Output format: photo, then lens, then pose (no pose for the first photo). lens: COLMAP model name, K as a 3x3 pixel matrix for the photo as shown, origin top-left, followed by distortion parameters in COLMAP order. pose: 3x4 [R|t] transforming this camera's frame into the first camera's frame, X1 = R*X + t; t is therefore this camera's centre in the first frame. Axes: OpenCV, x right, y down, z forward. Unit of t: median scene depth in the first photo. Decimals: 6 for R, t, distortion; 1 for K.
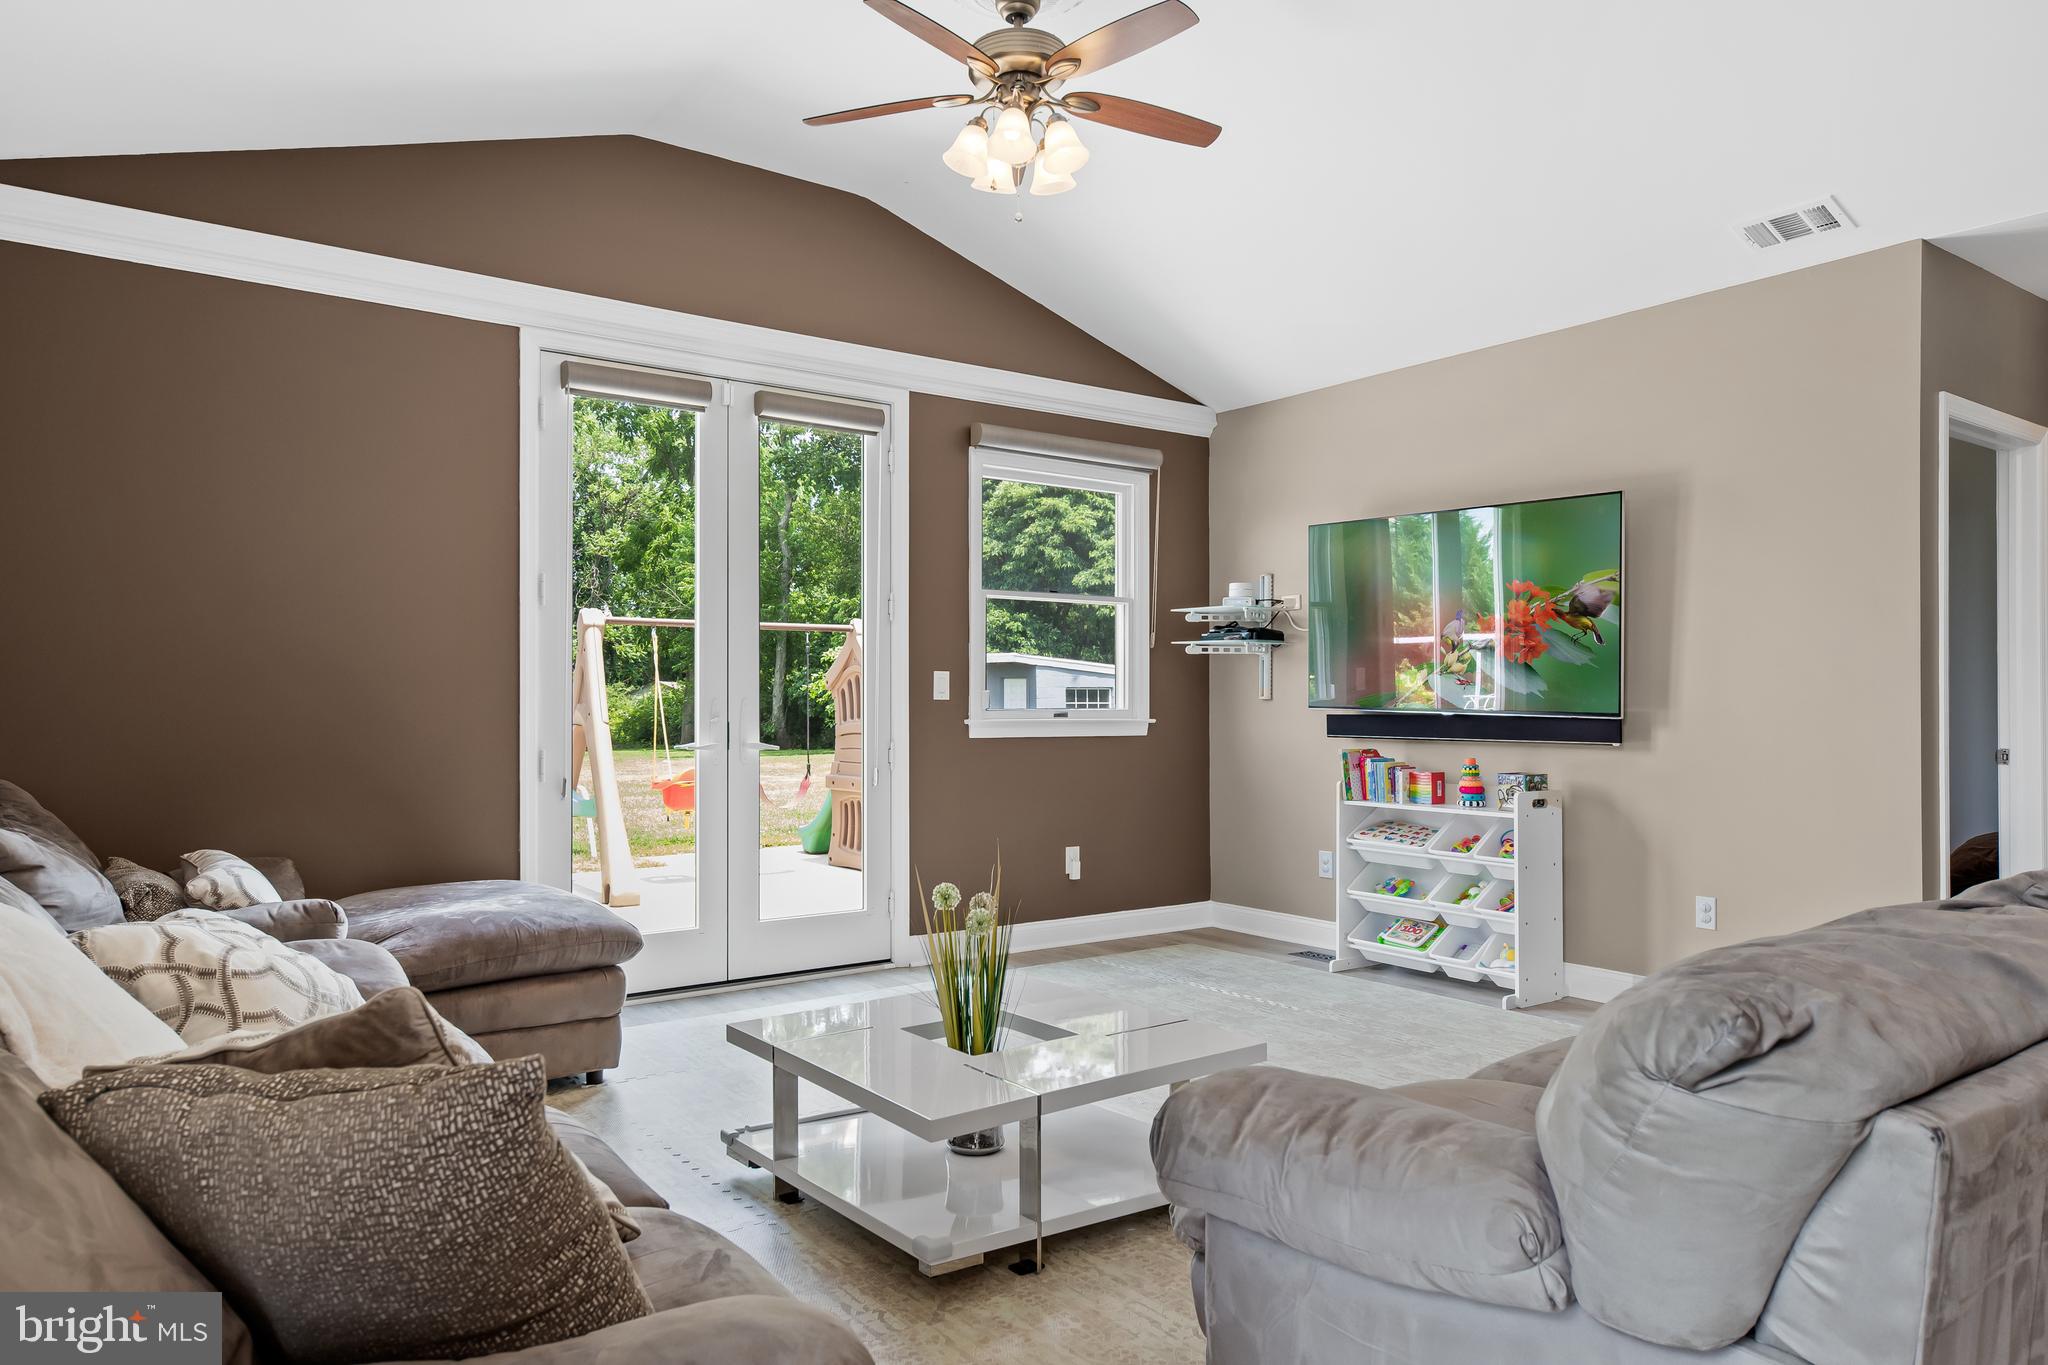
lens RADIAL K [[1288.7, 0, 1023.3], [0, 1288.7, 691.3], [0, 0, 1]] dist [0.002608, 0.011665]
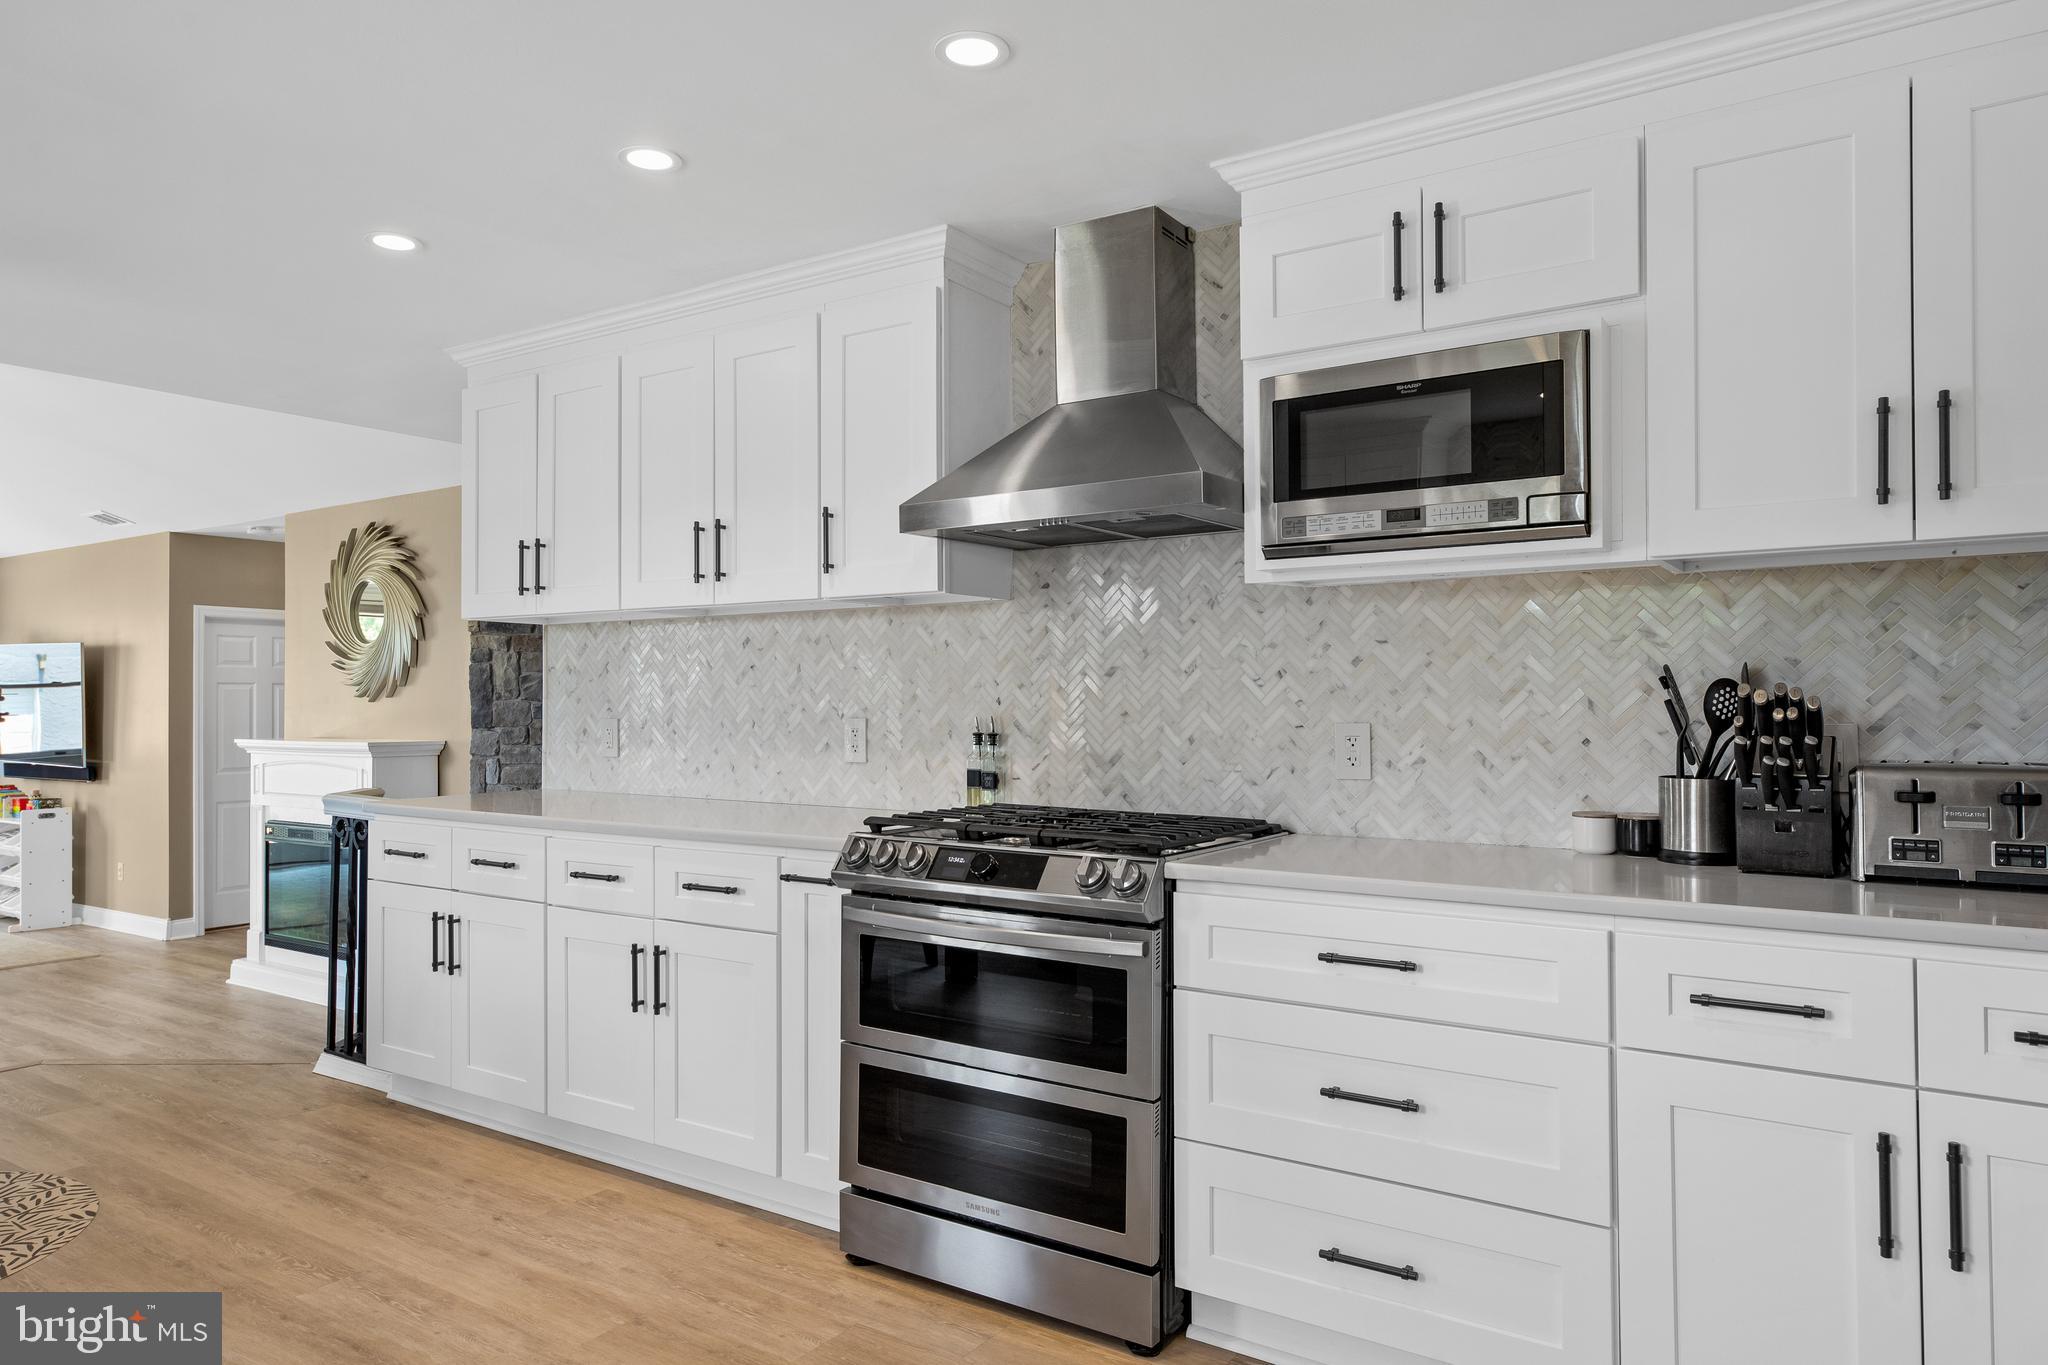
lens RADIAL K [[1347.0, 0, 1035.6], [0, 1347.0, 680.9], [0, 0, 1]] dist [0.001939, 0.009337]
pose [[0.940127, -0.001675, 0.340819, 1.045201], [0.004709, 0.999956, -0.008074, -0.076613], [-0.340790, 0.009195, 0.940094, -1.212734]]
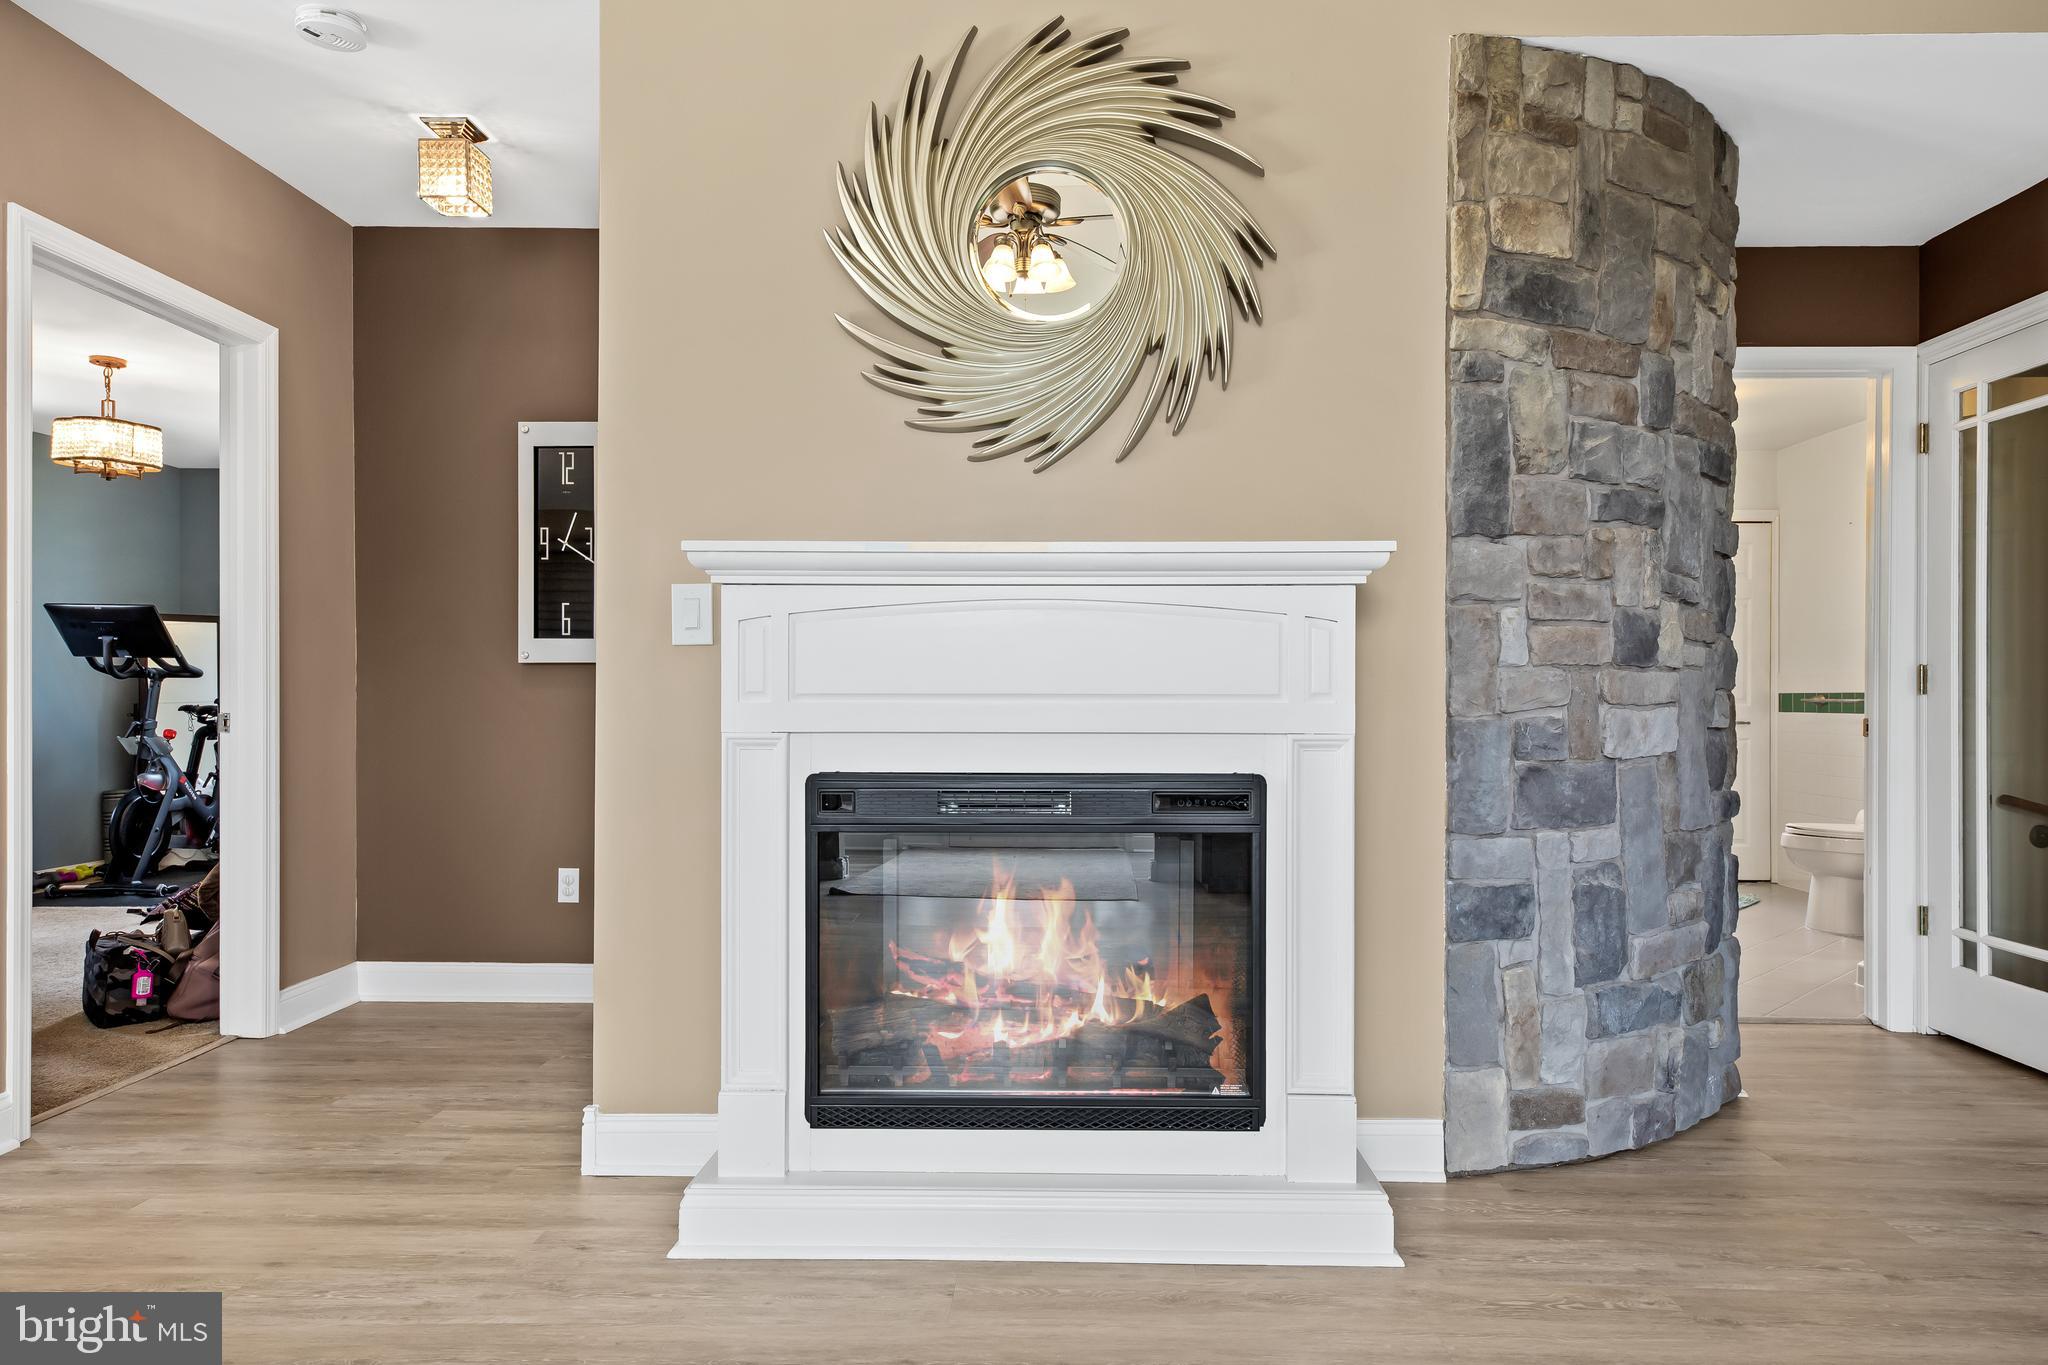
lens RADIAL K [[1288.7, 0, 1029.4], [0, 1288.7, 695.1], [0, 0, 1]] dist [0.002608, 0.011665]
pose [[0.601908, 0.001913, 0.798563, 0.408803], [-0.006498, 0.999976, 0.002503, 0.027111], [-0.798539, -0.006696, 0.601906, 0.107822]]
